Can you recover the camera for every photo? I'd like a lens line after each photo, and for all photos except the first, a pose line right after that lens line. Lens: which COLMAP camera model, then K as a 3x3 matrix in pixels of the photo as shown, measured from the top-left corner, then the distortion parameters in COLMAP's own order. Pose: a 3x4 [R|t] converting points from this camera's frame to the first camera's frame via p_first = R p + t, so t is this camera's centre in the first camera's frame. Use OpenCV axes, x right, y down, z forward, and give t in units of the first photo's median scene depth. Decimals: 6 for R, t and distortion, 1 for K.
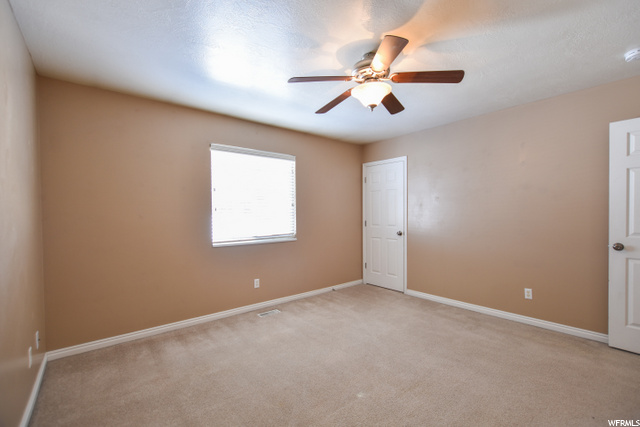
lens RADIAL K [[286.7, 0, 321.4], [0, 286.7, 210.2], [0, 0, 1]] dist [-0.029844, 0.000311]
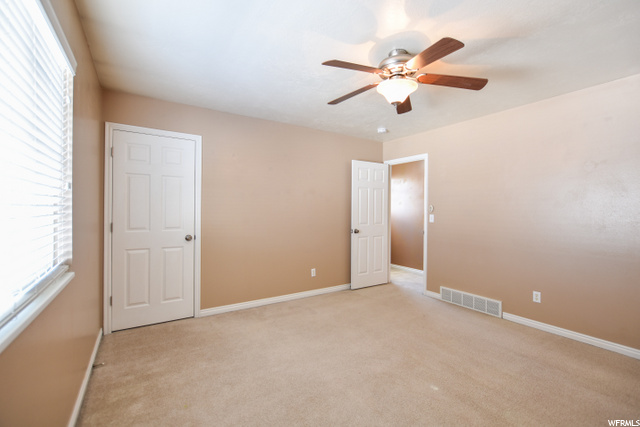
lens RADIAL K [[277.9, 0, 320.0], [0, 277.9, 213.5], [0, 0, 1]] dist [0.001062, 0.000135]
pose [[0.108410, 0.010859, 0.994047, -0.440833], [-0.008754, 0.999912, -0.009969, 0.024644], [-0.994068, -0.007621, 0.108496, 0.648004]]
